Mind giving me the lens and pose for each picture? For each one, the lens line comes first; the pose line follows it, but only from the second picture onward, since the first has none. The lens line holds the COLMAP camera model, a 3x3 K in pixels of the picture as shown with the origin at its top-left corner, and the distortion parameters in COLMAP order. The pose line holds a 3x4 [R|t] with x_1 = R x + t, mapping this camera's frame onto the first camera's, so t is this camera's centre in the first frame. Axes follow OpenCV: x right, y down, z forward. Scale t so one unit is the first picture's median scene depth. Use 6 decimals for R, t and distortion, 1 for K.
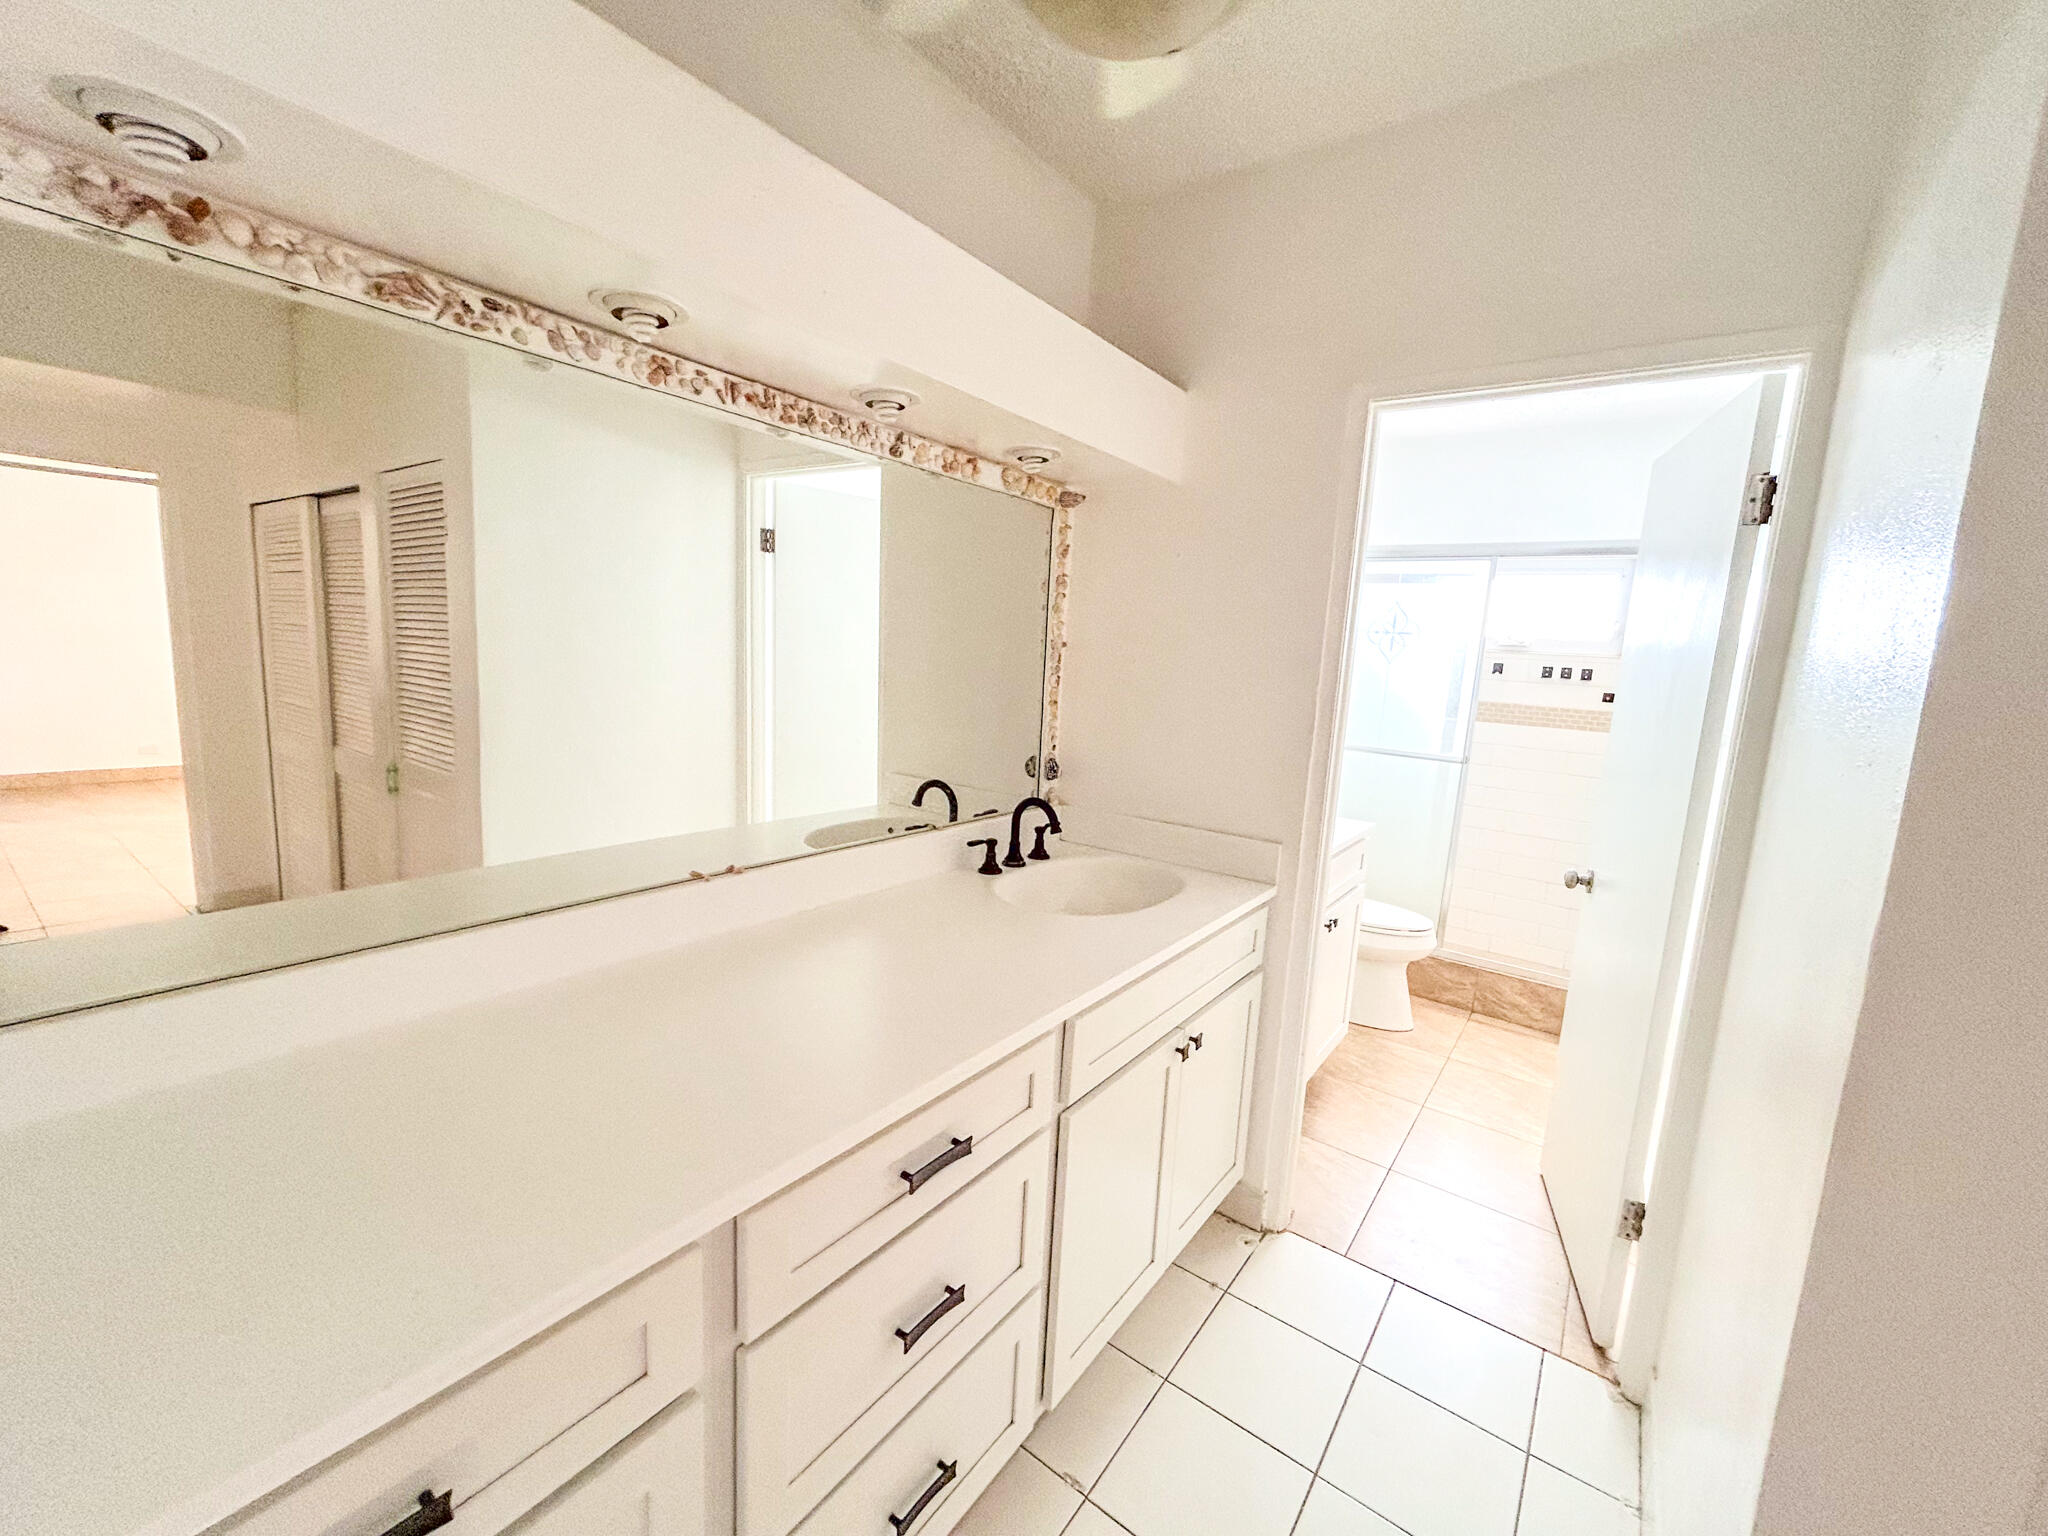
lens RADIAL K [[832.8, 0, 1024.0], [0, 832.8, 768.0], [0, 0, 1]] dist [-0.000493, -0.000021]
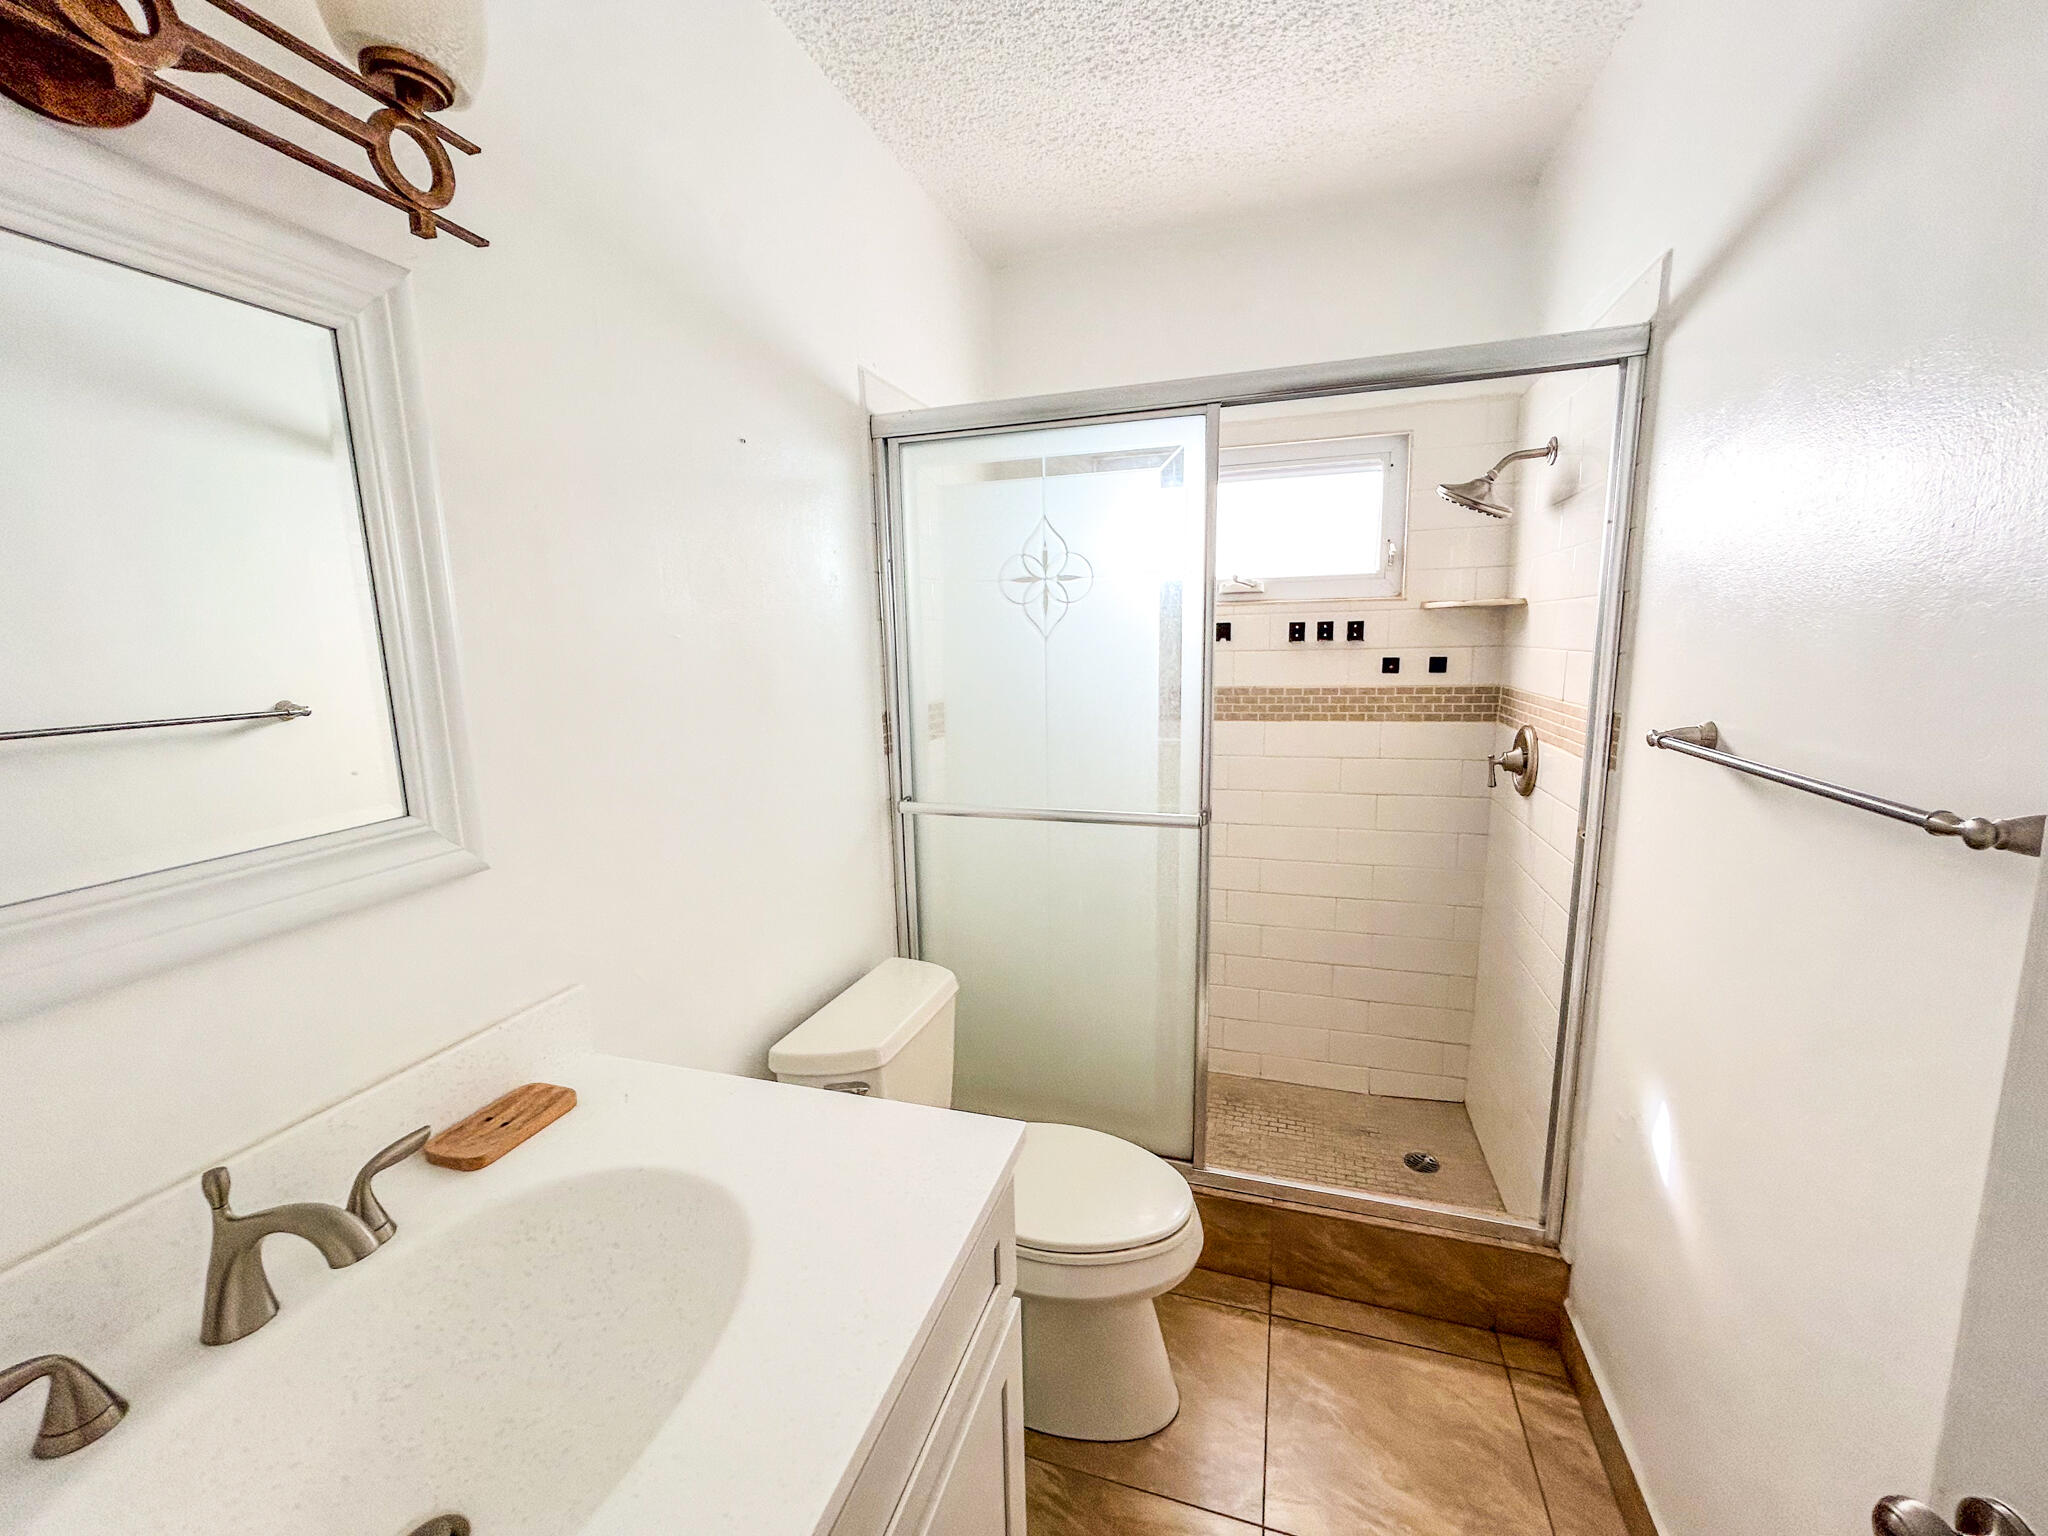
lens RADIAL K [[832.8, 0, 1024.0], [0, 832.8, 768.0], [0, 0, 1]] dist [-0.000493, -0.000021]
pose [[0.943893, -0.130102, 0.303545, 0.262785], [0.125166, 0.991491, 0.035750, -0.068483], [-0.305614, 0.004249, 0.952146, 0.524367]]
